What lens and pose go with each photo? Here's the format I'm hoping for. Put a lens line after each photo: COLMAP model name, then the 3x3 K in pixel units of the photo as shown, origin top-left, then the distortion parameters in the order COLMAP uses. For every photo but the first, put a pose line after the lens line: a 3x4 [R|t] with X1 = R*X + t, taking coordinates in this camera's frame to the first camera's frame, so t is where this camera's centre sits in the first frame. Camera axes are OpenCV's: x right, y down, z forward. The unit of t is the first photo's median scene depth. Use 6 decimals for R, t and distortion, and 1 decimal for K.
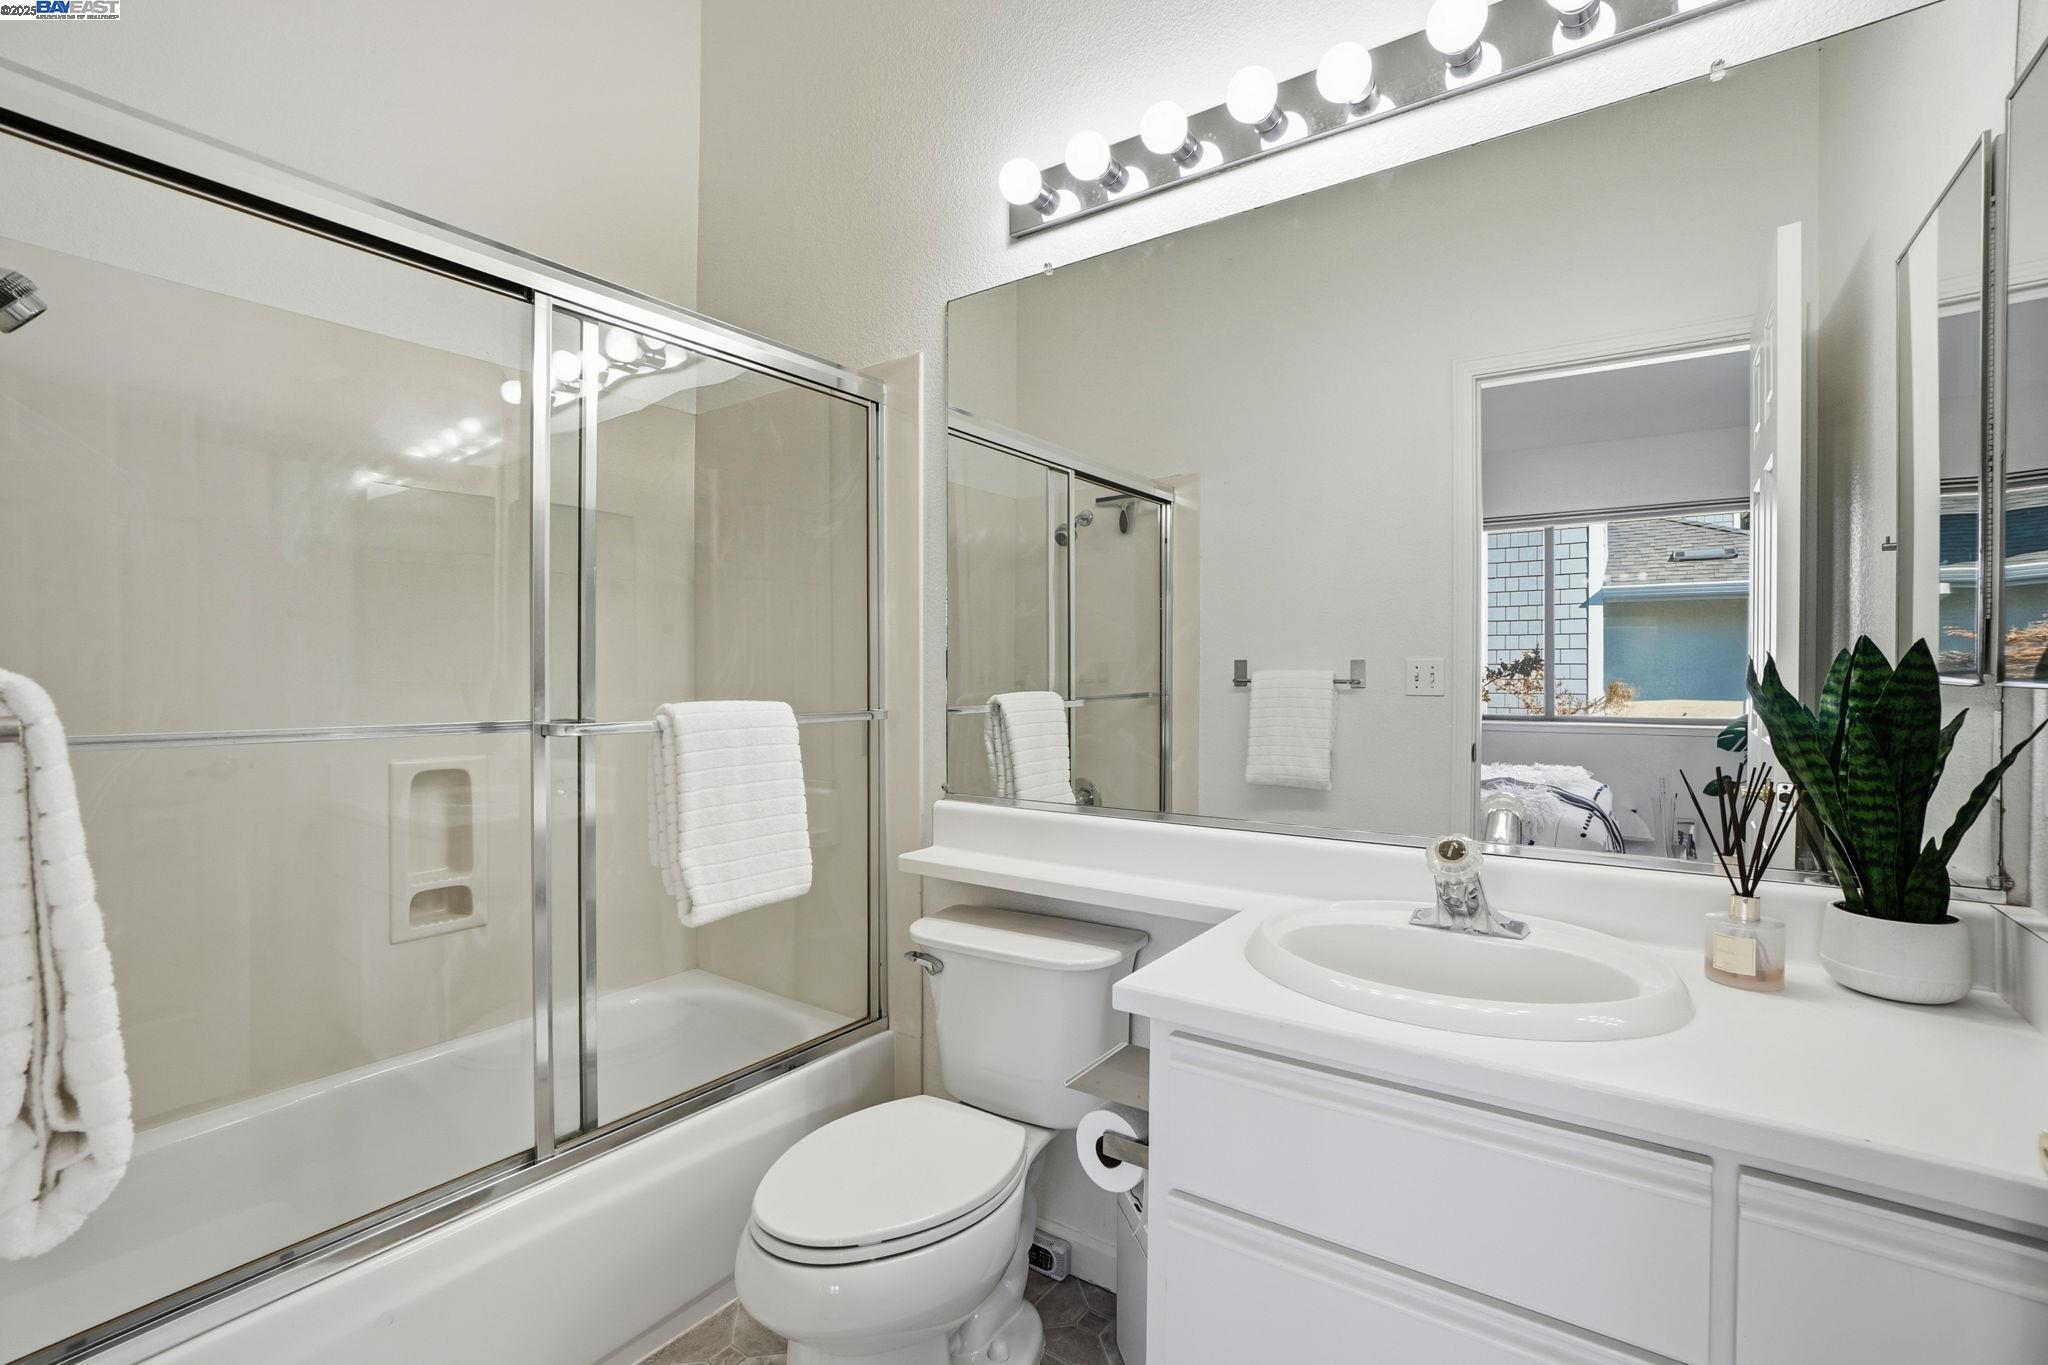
lens RADIAL K [[950.3, 0, 1004.8], [0, 950.3, 670.3], [0, 0, 1]] dist [-0.043814, 0.000645]
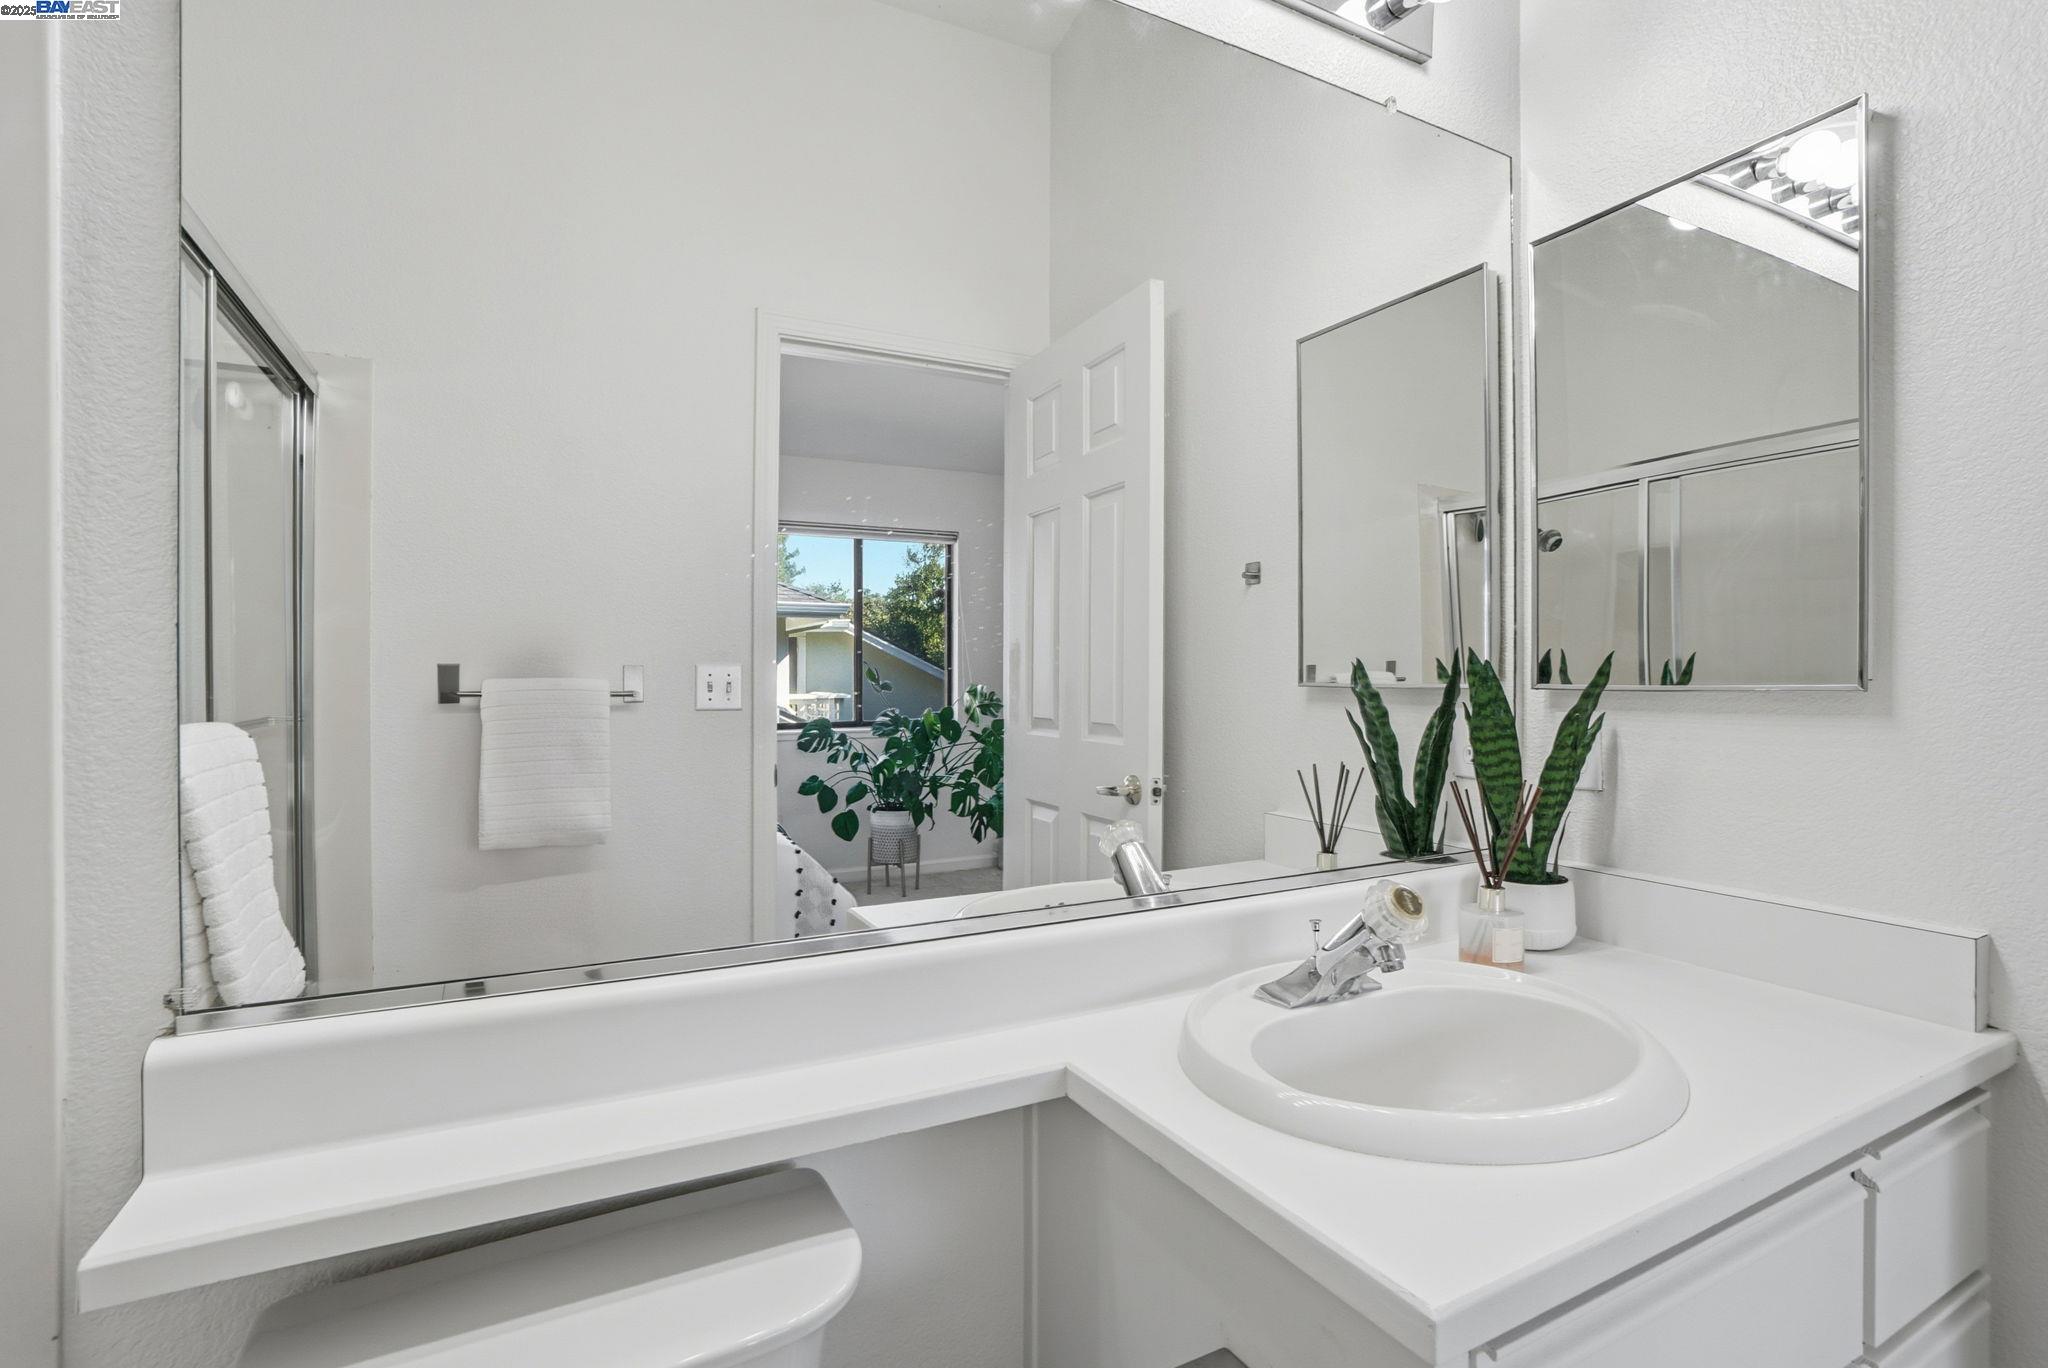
lens RADIAL K [[950.3, 0, 1004.8], [0, 950.3, 671.8], [0, 0, 1]] dist [-0.043814, 0.000645]
pose [[0.457162, 0.005078, 0.889369, -0.144099], [0.003882, 0.999963, -0.007705, 0.001524], [-0.889375, 0.006975, 0.457125, 0.358221]]
